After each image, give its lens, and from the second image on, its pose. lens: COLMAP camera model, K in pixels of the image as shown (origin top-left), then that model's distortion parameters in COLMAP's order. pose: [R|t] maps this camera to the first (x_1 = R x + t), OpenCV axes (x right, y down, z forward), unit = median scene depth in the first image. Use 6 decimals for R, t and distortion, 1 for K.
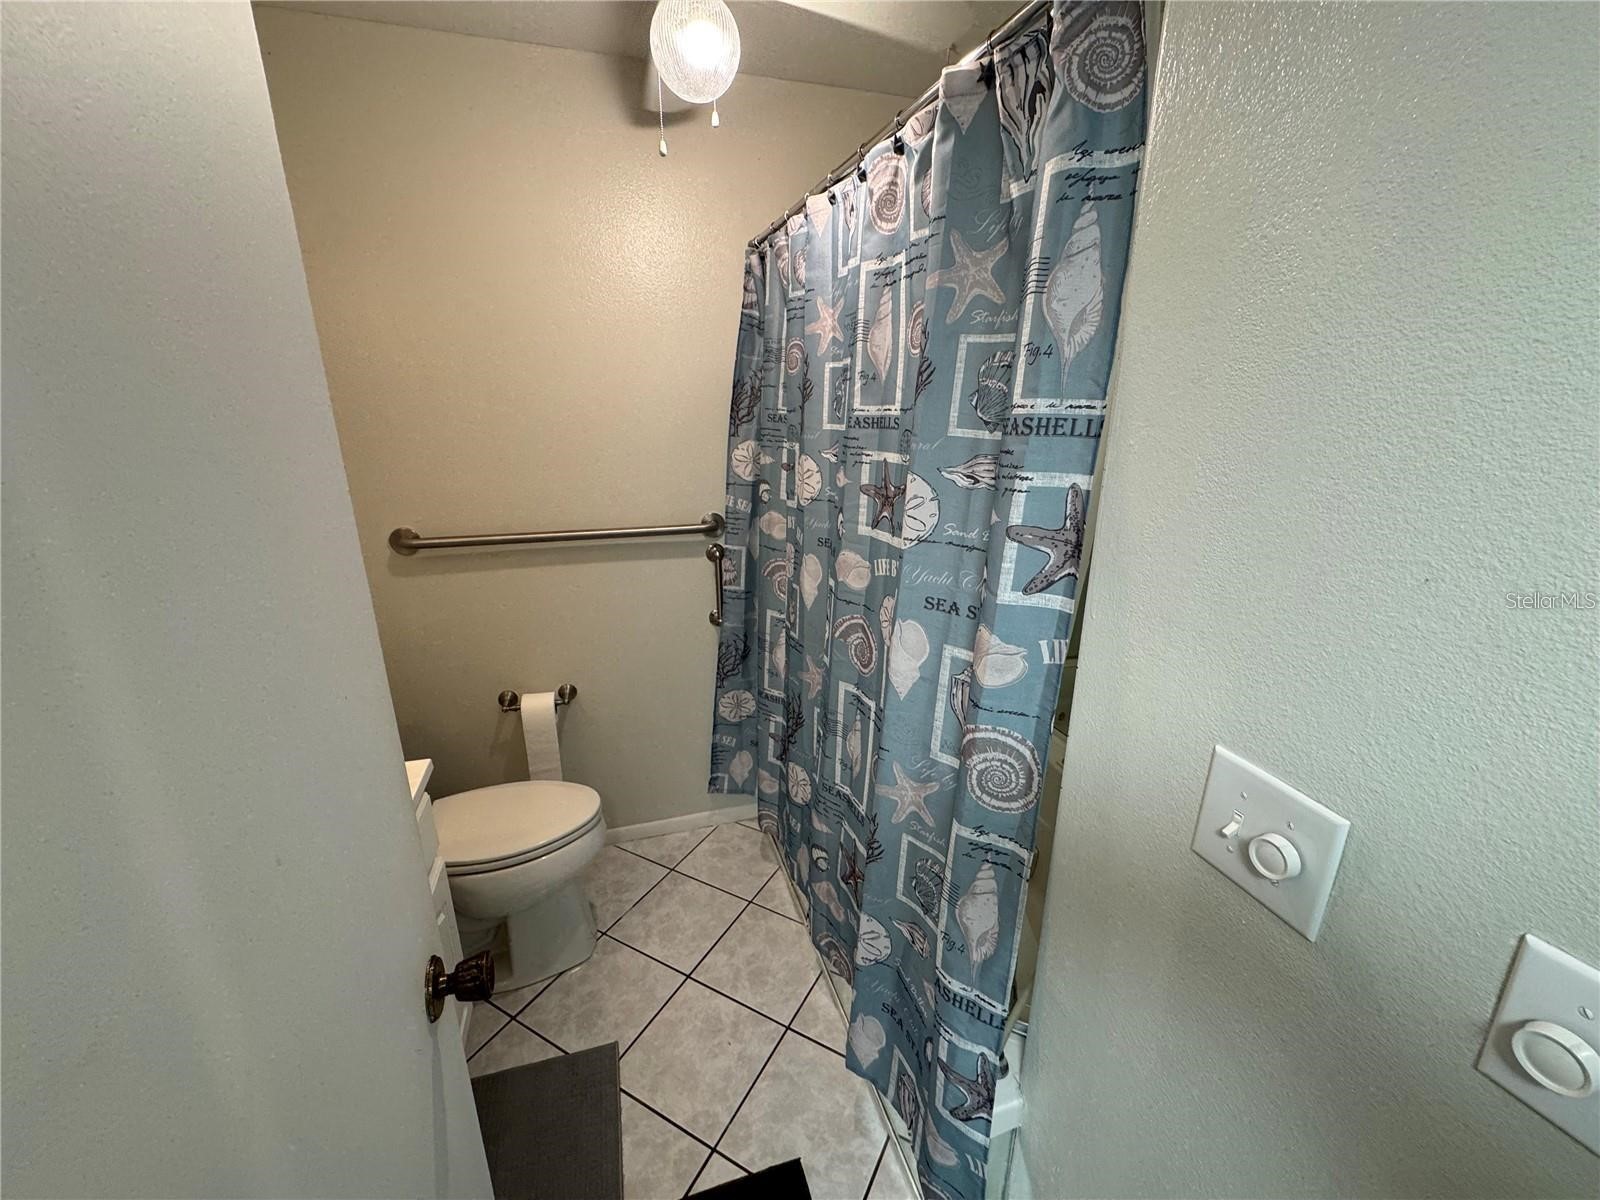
lens RADIAL K [[635.6, 0, 798.5], [0, 635.6, 598.4], [0, 0, 1]] dist [0.001121, -0.000455]
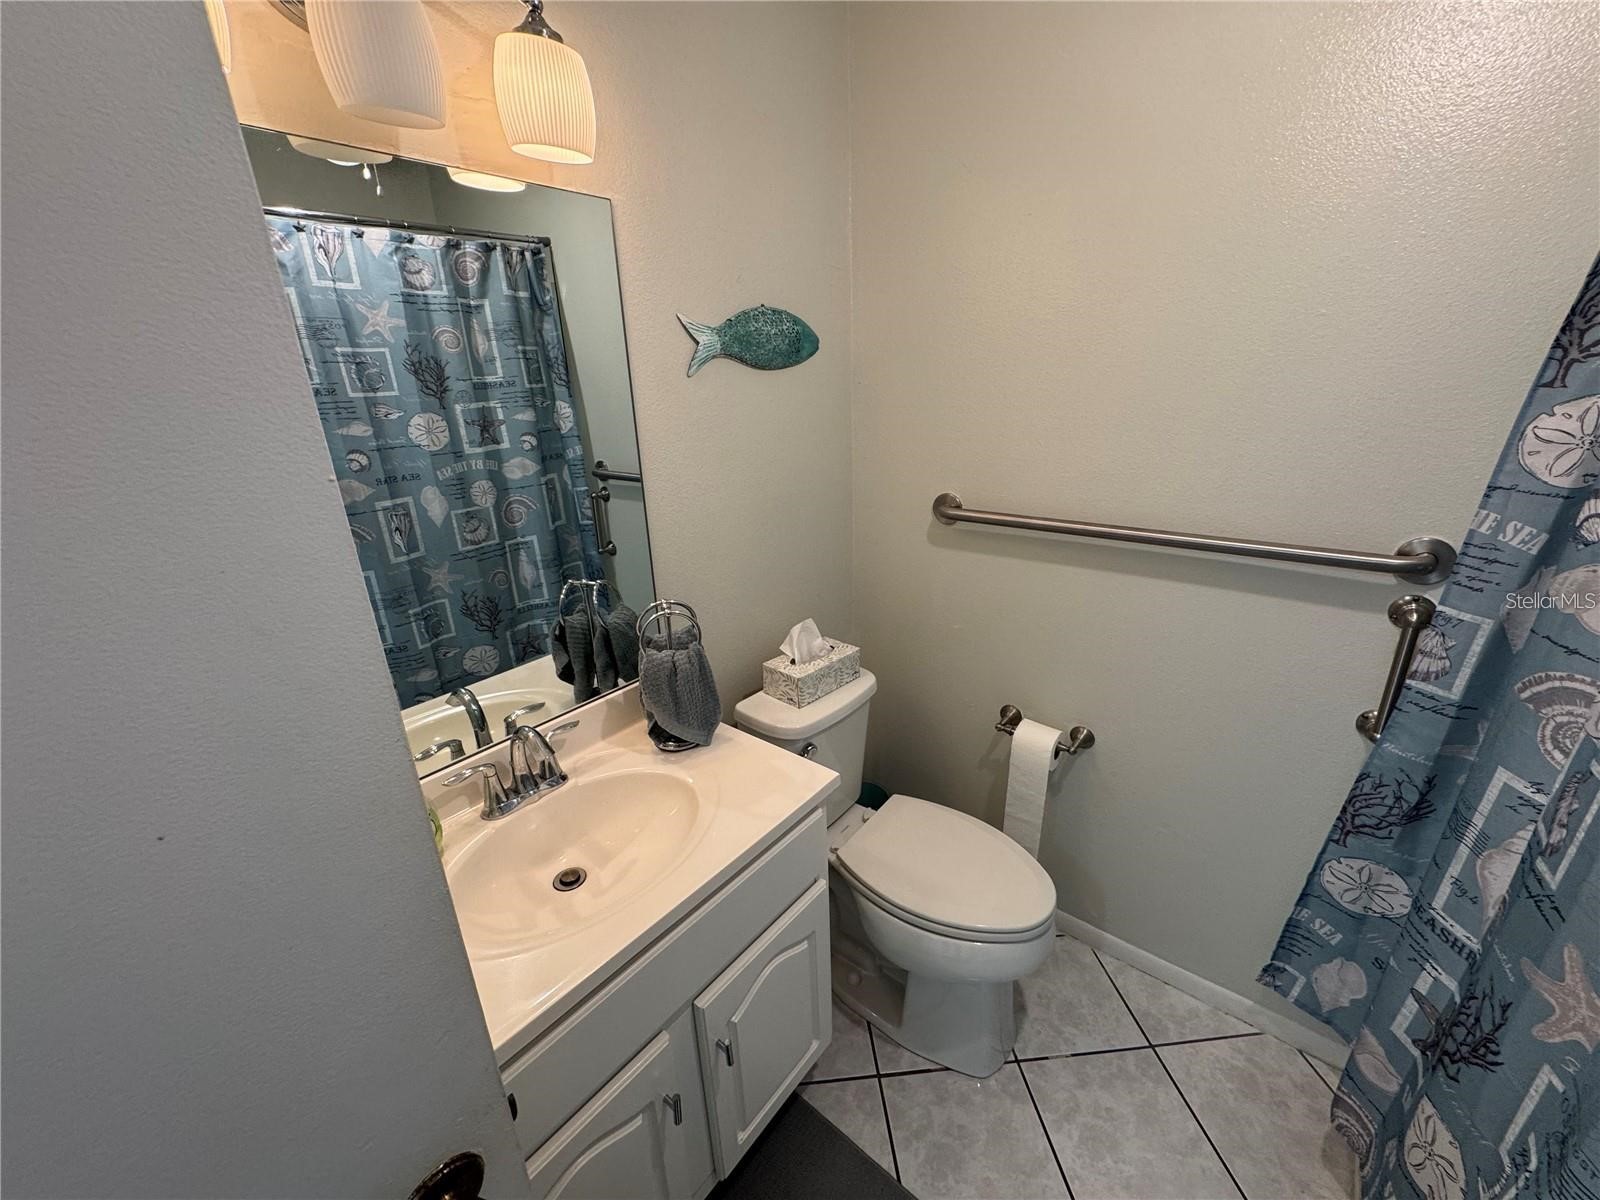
lens RADIAL K [[635.6, 0, 798.8], [0, 635.6, 603.1], [0, 0, 1]] dist [0.001121, -0.000455]
pose [[0.549997, 0.263895, -0.792378, 0.005486], [-0.206213, 0.962301, 0.177352, -0.069894], [0.809308, 0.065856, 0.583681, 0.284989]]
